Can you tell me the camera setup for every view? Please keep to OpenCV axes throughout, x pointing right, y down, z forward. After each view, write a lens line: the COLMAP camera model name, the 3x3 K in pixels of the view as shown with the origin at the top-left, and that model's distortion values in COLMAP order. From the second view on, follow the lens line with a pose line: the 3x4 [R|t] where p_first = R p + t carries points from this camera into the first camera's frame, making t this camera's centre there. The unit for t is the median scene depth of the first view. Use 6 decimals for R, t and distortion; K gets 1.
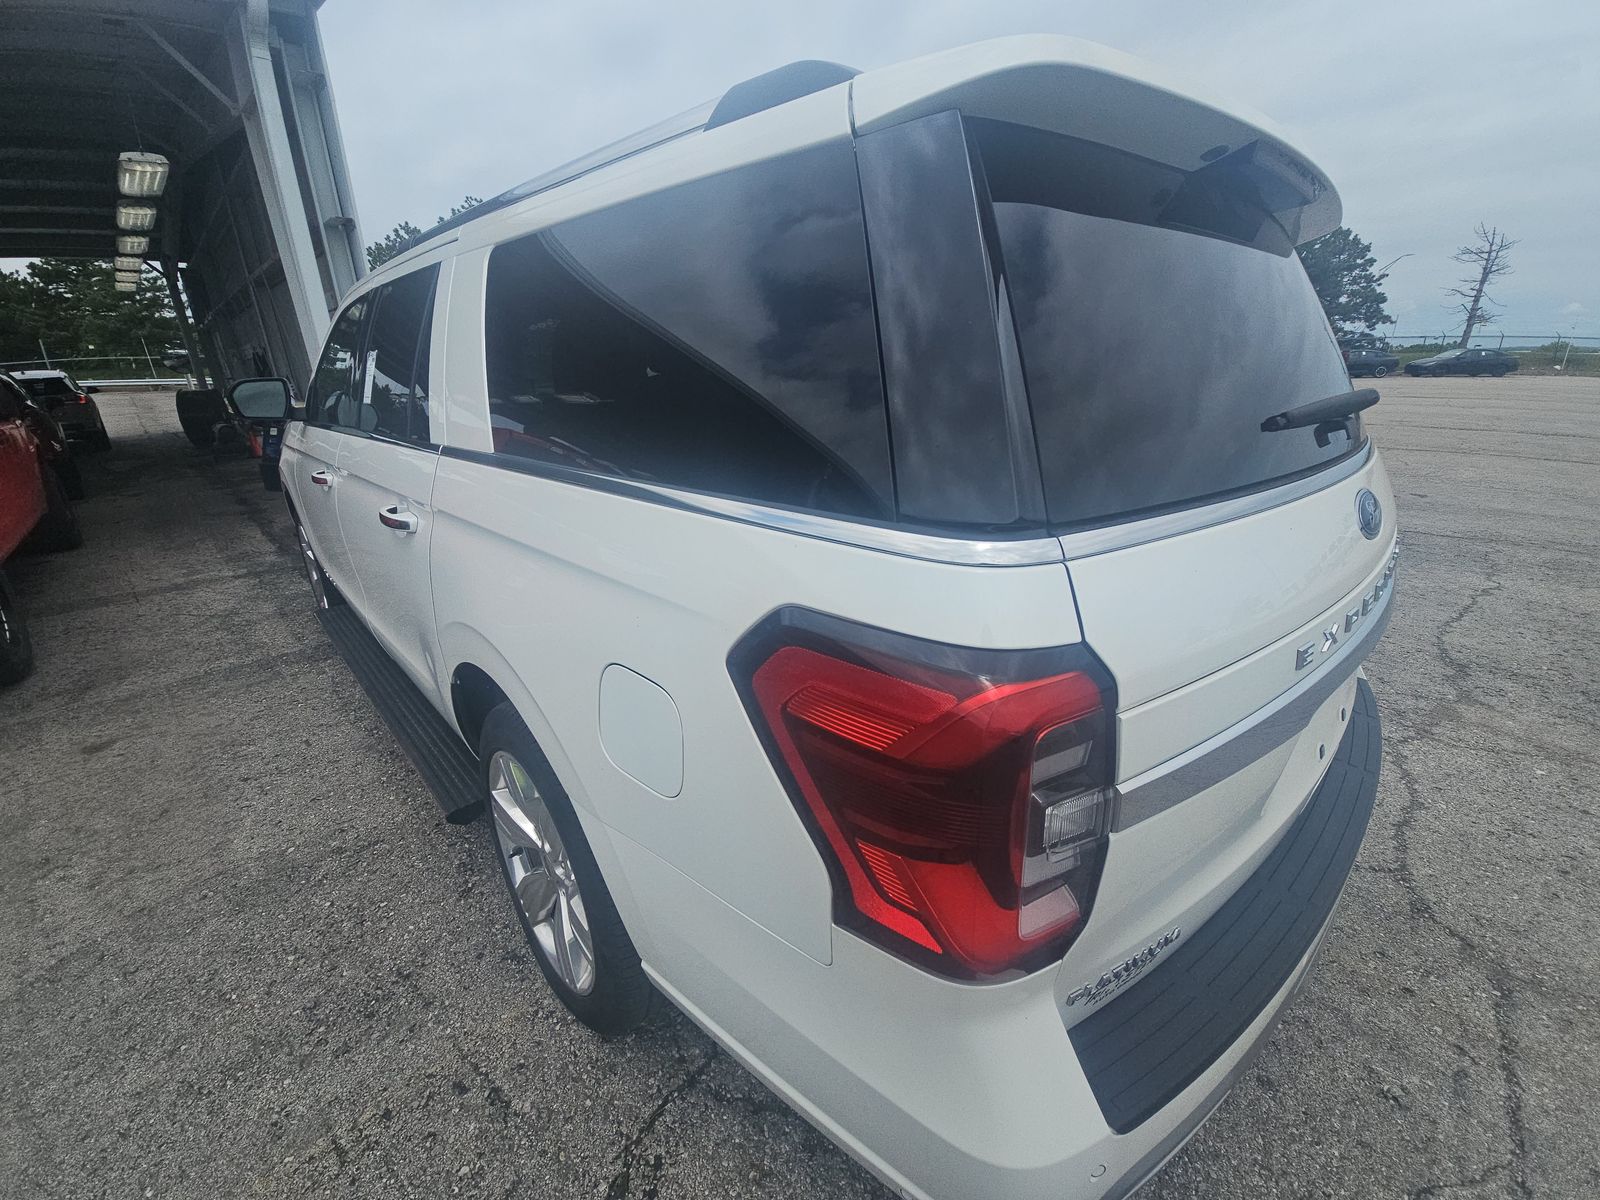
lens RADIAL K [[645.0, 0, 795.2], [0, 645.0, 596.9], [0, 0, 1]] dist [0.051066, -0.029900]
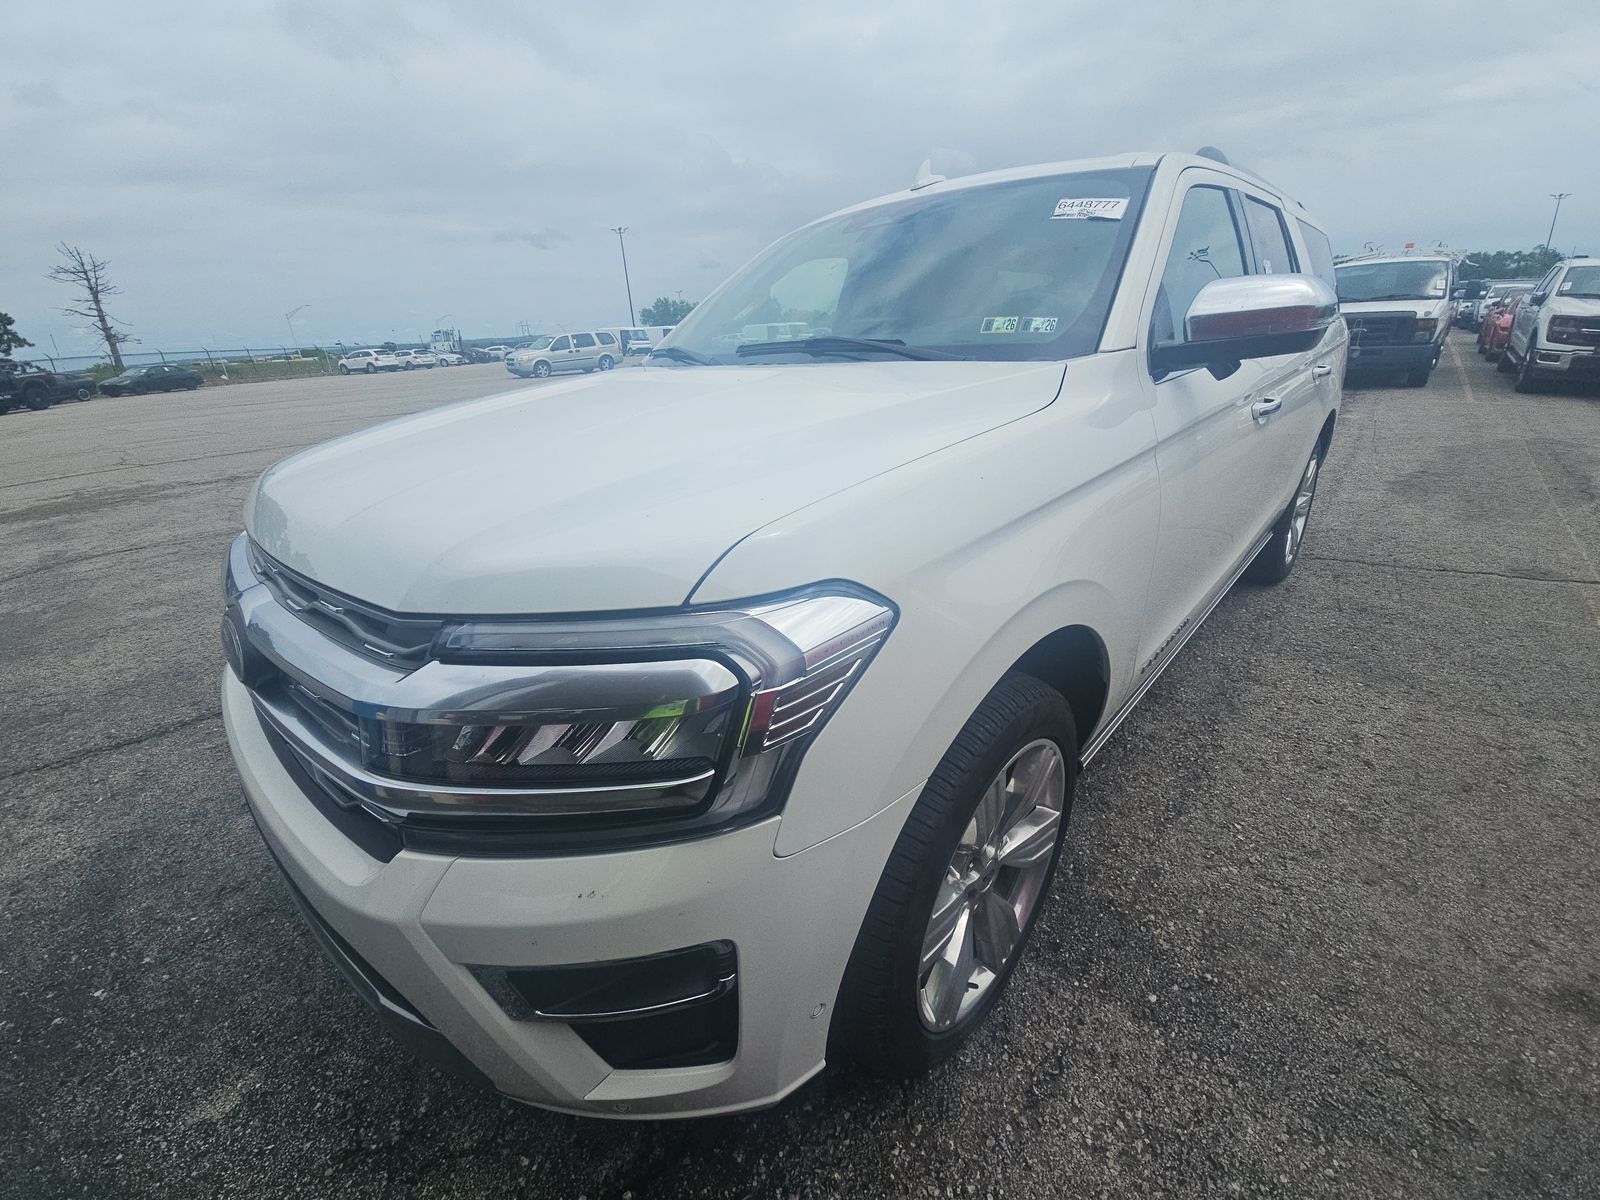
lens RADIAL K [[645.0, 0, 795.2], [0, 645.0, 596.9], [0, 0, 1]] dist [0.051066, -0.029900]
pose [[-0.075646, -0.358494, 0.930462, -1.038125], [0.391680, 0.847449, 0.358354, -0.345158], [-0.916987, 0.391551, 0.076309, 1.064121]]
